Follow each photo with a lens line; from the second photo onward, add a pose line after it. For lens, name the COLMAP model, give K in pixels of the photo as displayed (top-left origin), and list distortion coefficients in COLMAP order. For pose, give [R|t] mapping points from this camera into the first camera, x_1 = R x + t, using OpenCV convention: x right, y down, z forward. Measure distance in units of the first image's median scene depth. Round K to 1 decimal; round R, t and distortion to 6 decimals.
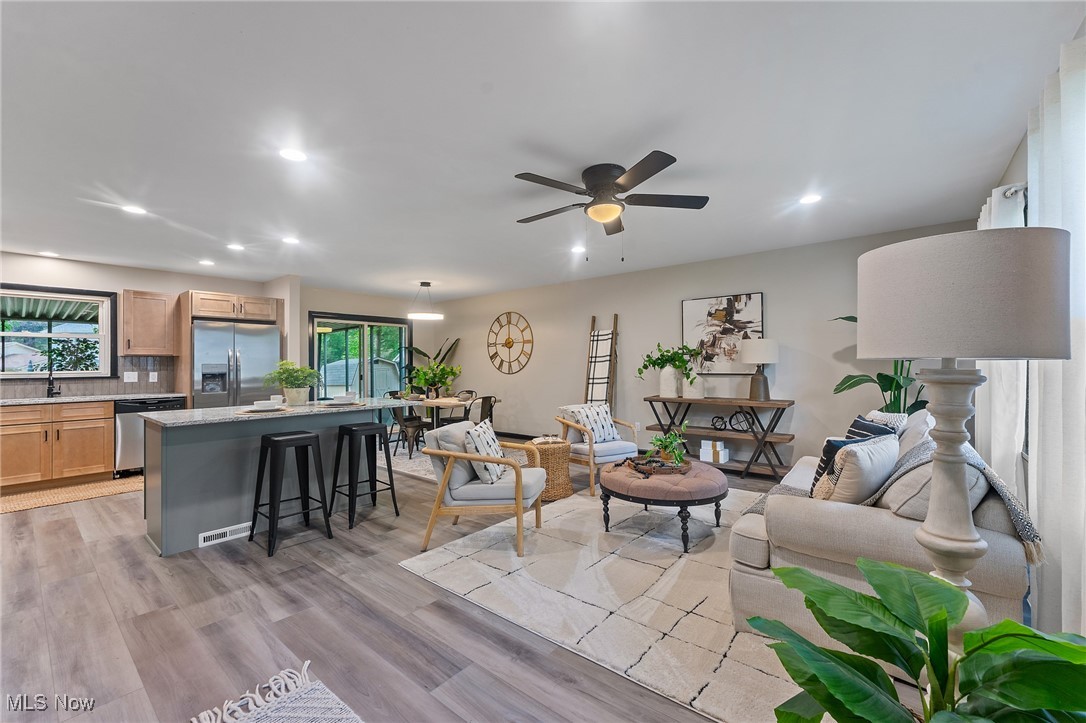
lens RADIAL K [[438.2, 0, 538.3], [0, 438.2, 361.0], [0, 0, 1]] dist [-0.007145, 0.001128]
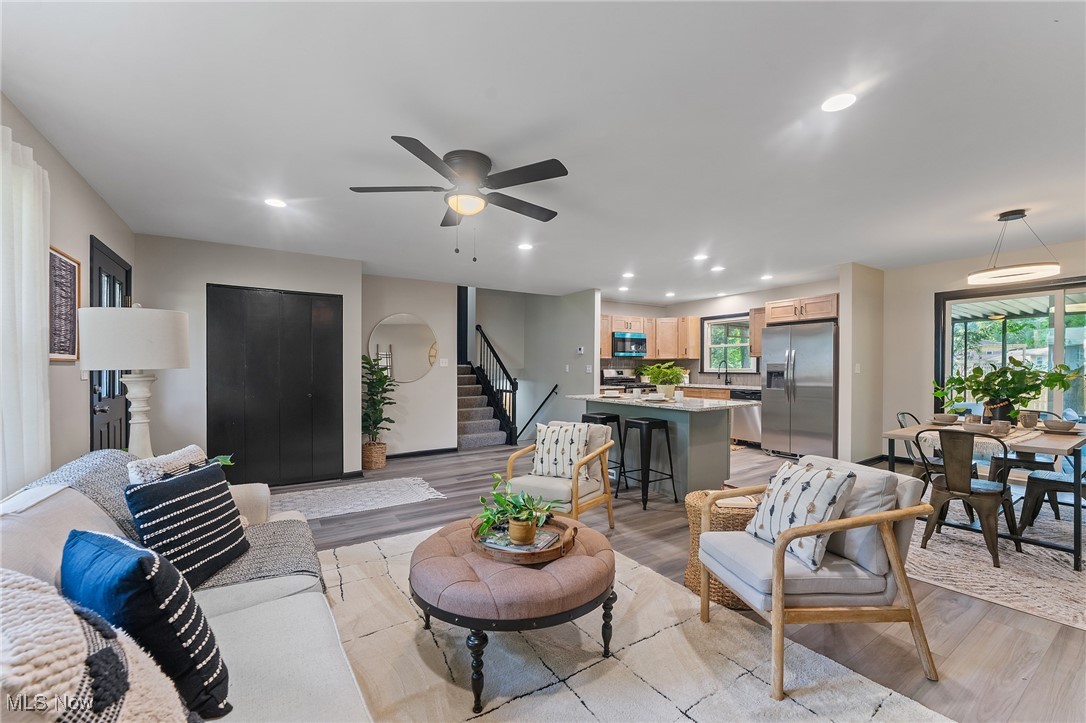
lens RADIAL K [[438.2, 0, 548.0], [0, 438.2, 372.9], [0, 0, 1]] dist [-0.007145, 0.001128]
pose [[-0.297025, 0.022945, -0.954594, 0.520804], [0.013278, 0.999714, 0.019898, 0.000093], [0.954777, -0.006765, -0.297244, 0.773685]]
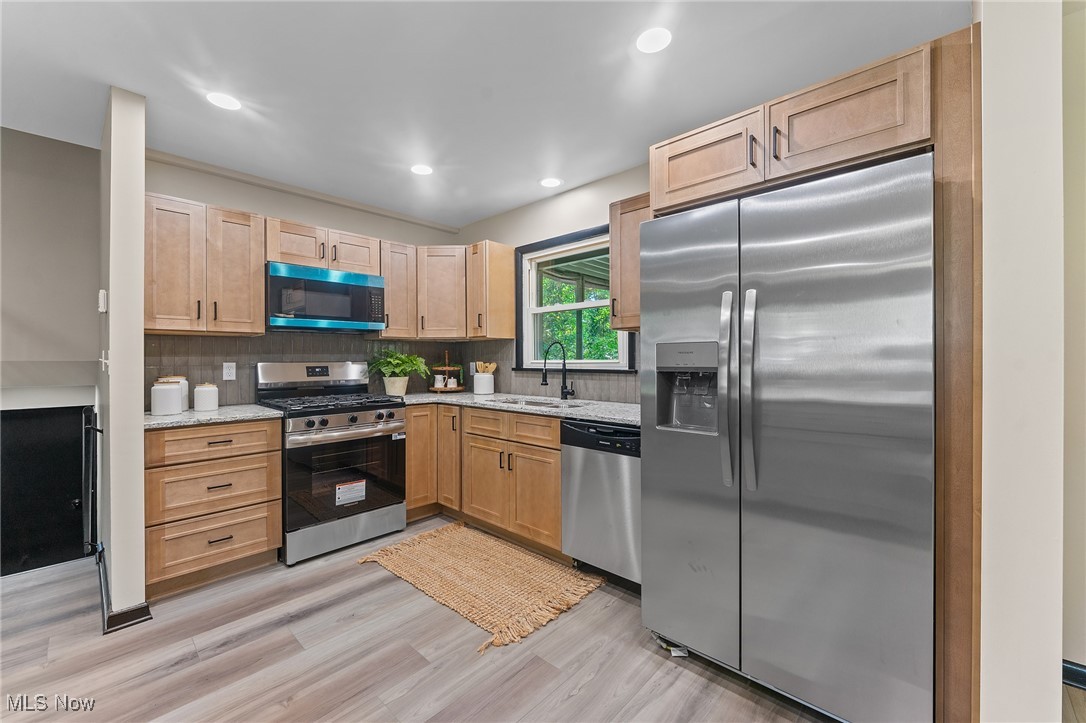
lens RADIAL K [[438.2, 0, 543.5], [0, 438.2, 357.1], [0, 0, 1]] dist [-0.007145, 0.001128]
pose [[-0.067098, 0.004360, -0.997737, -0.409995], [0.012688, 0.999913, 0.003517, 0.015618], [0.997666, -0.012423, -0.067148, 0.917624]]
